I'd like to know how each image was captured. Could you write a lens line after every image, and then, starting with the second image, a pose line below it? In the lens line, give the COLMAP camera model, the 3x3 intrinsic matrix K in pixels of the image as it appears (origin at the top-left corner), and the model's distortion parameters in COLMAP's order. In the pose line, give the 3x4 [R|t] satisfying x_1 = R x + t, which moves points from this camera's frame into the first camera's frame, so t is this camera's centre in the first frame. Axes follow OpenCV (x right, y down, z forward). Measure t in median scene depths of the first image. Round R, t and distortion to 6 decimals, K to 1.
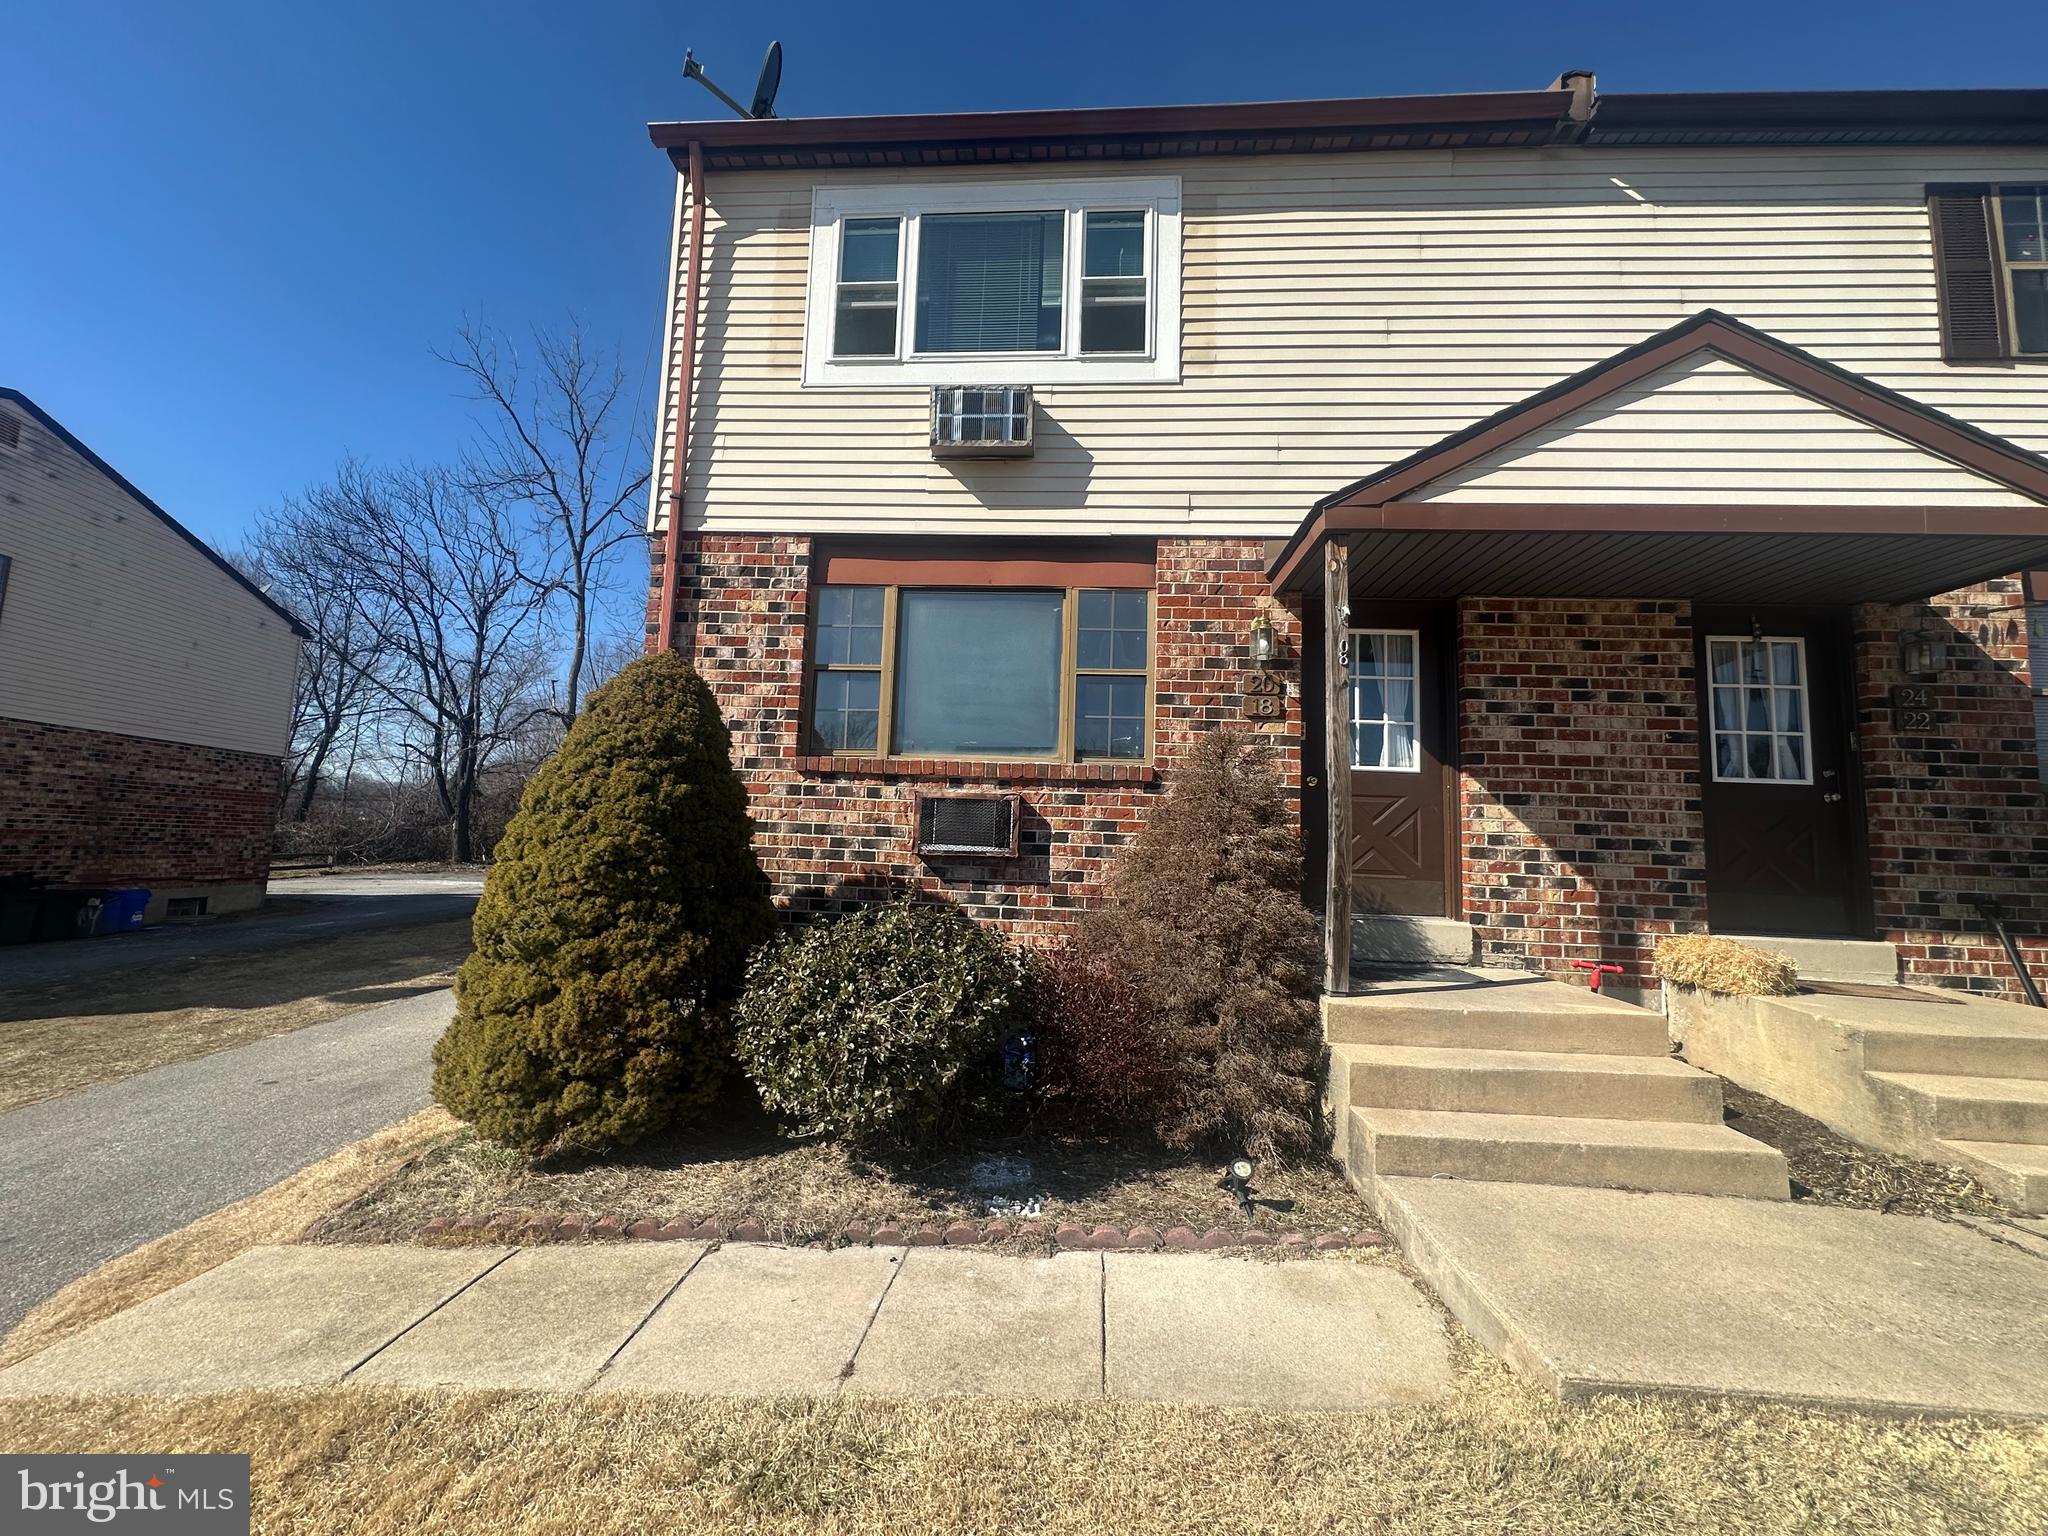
lens RADIAL K [[813.6, 0, 1028.5], [0, 813.6, 763.6], [0, 0, 1]] dist [-0.003404, 0.000092]
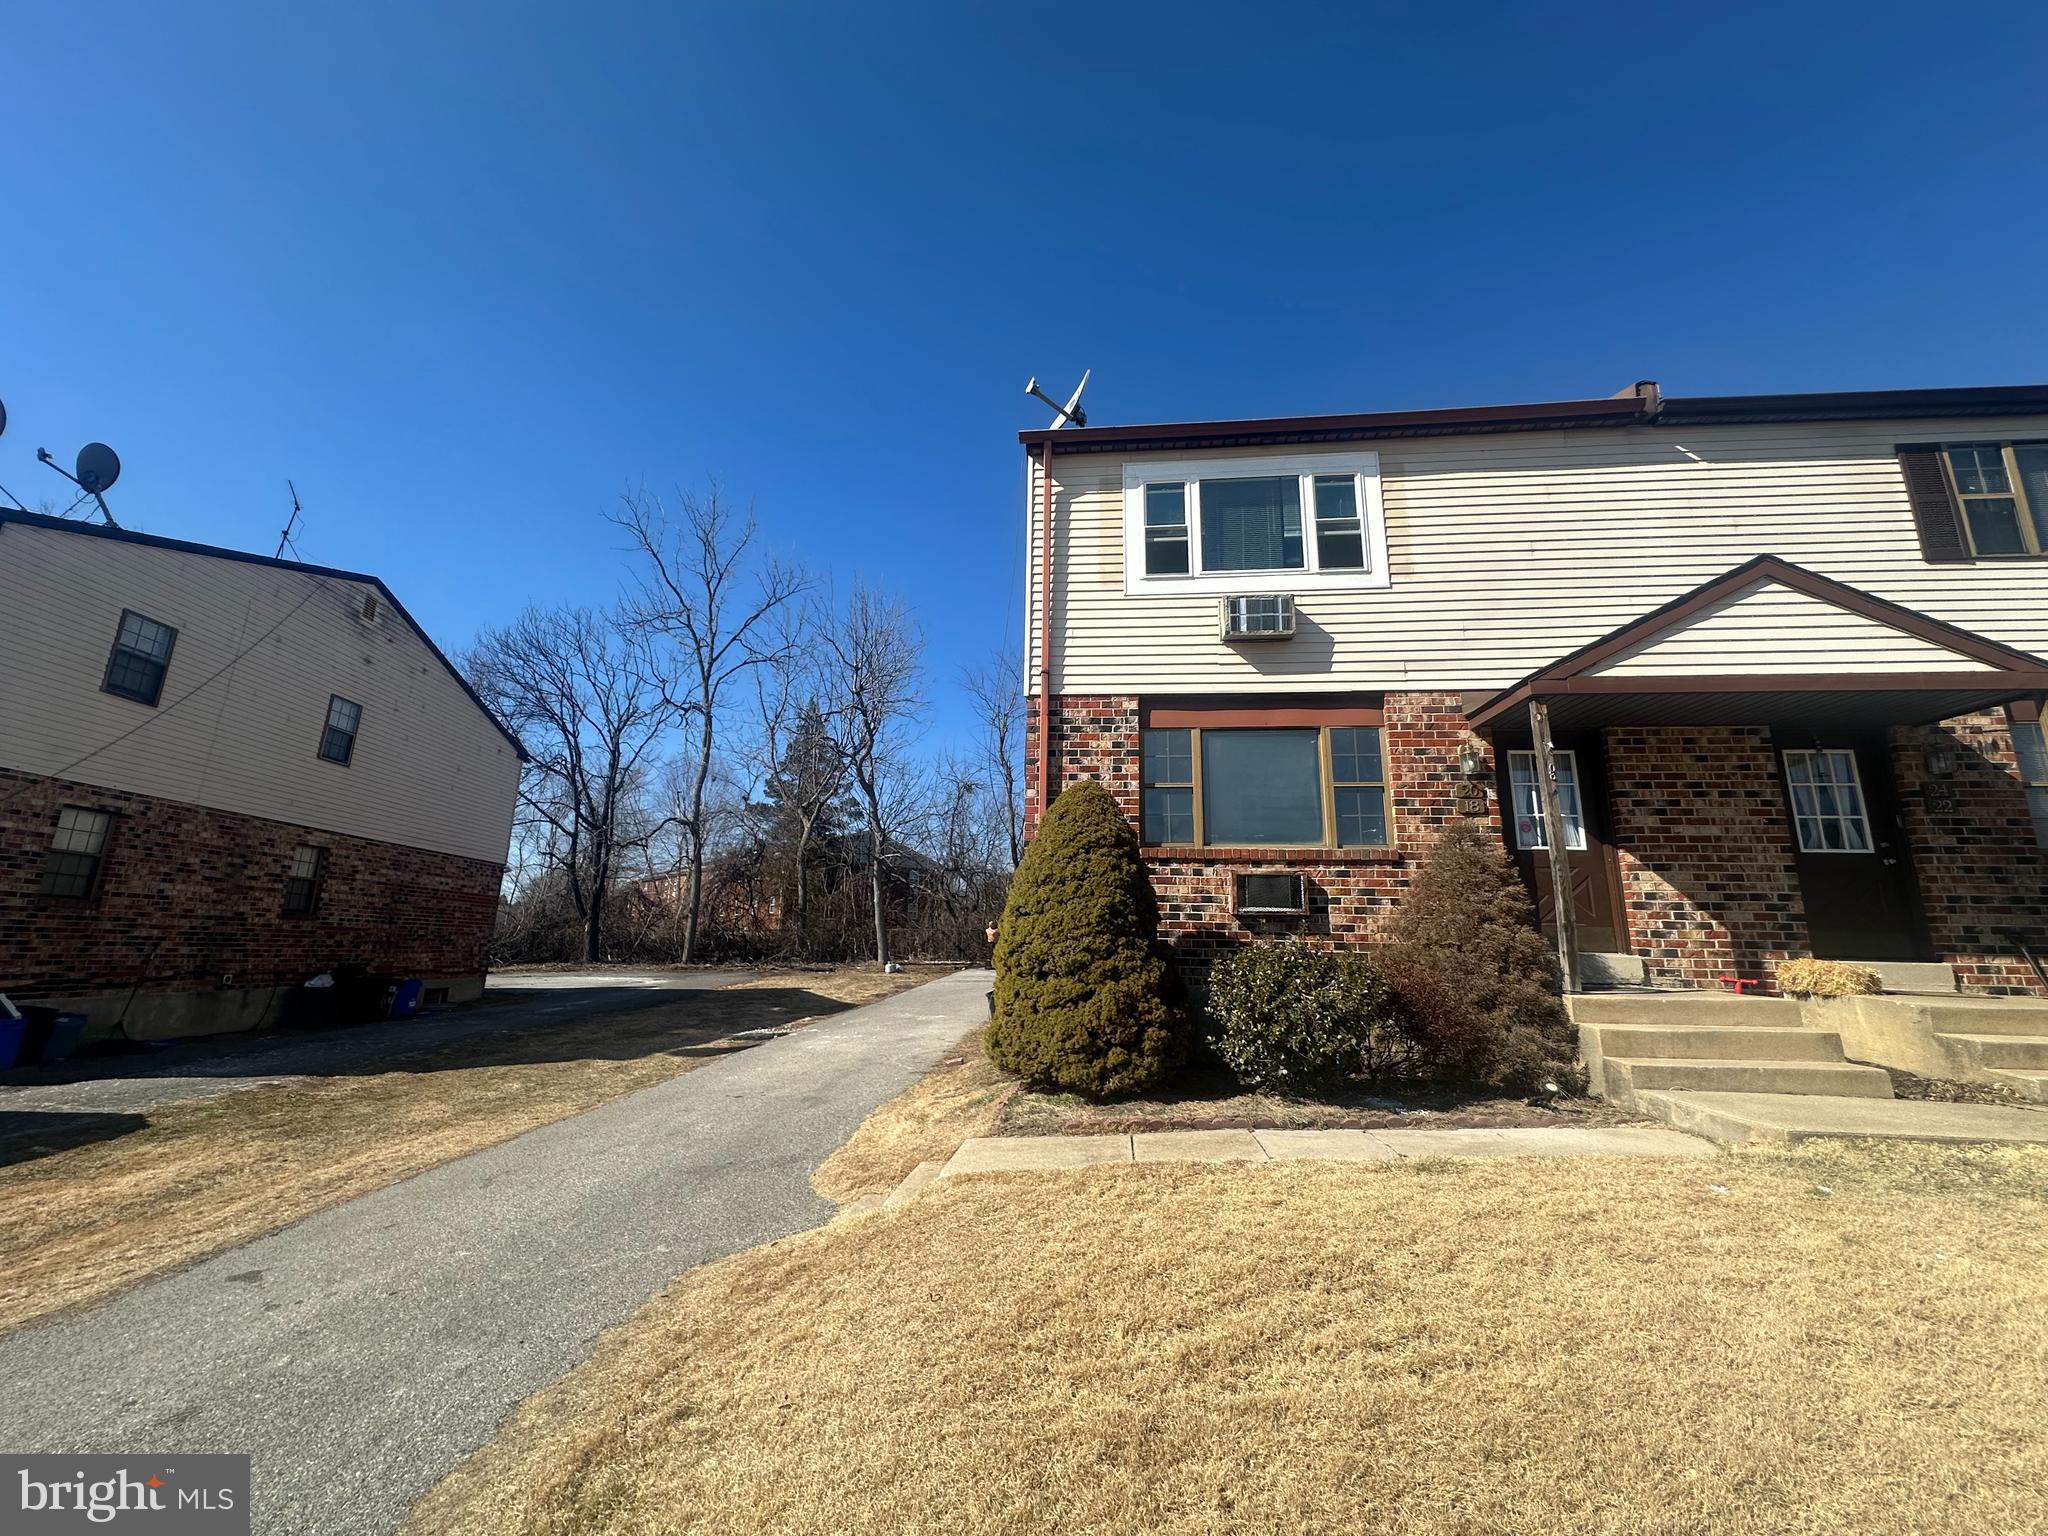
lens RADIAL K [[813.6, 0, 1028.0], [0, 813.6, 763.4], [0, 0, 1]] dist [-0.003404, 0.000092]
pose [[0.999115, -0.023720, -0.034745, -0.446127], [0.019331, 0.992392, -0.121595, 0.014550], [0.037365, 0.120815, 0.991972, -0.467031]]
